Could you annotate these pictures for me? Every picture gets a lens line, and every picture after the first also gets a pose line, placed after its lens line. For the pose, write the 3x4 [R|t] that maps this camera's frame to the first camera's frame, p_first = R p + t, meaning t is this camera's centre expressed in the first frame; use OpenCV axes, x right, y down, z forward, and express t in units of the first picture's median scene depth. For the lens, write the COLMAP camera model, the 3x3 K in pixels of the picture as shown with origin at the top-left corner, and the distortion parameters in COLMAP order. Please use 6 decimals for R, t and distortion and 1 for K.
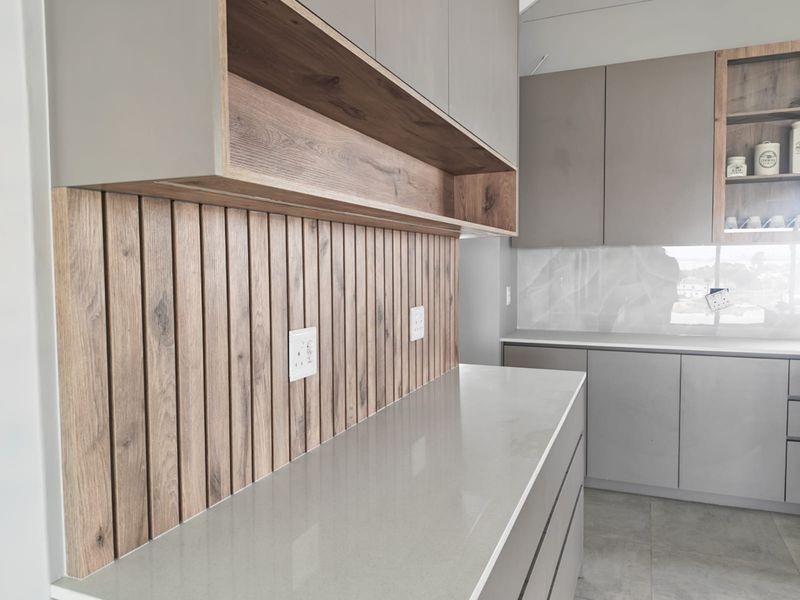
lens RADIAL K [[587.3, 0, 398.2], [0, 587.3, 294.0], [0, 0, 1]] dist [0.001685, -0.021077]
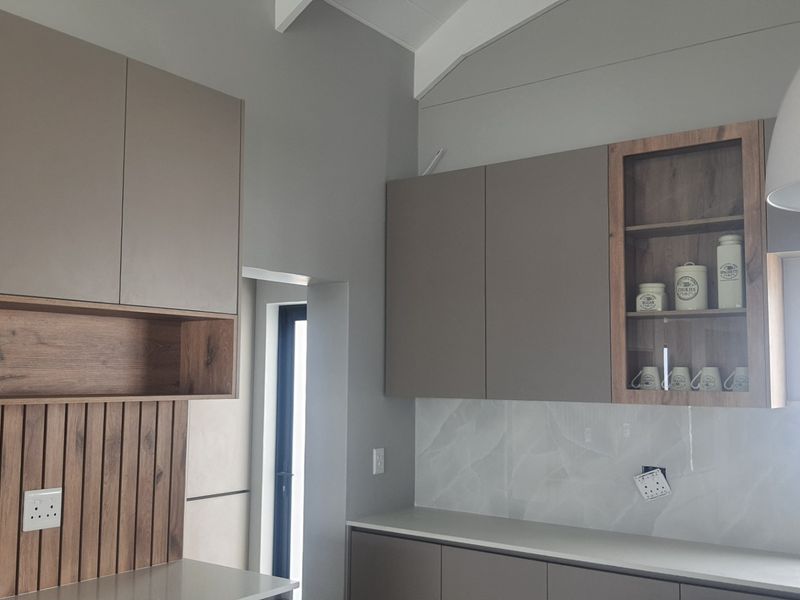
lens RADIAL K [[820.8, 0, 400.0], [0, 820.8, 300.0], [0, 0, 1]] dist [0.112653, -0.384660]
pose [[0.975718, 0.002643, -0.219017, 0.510840], [-0.034260, 0.989461, -0.140687, -0.062424], [0.216337, 0.144774, 0.965525, -0.044556]]
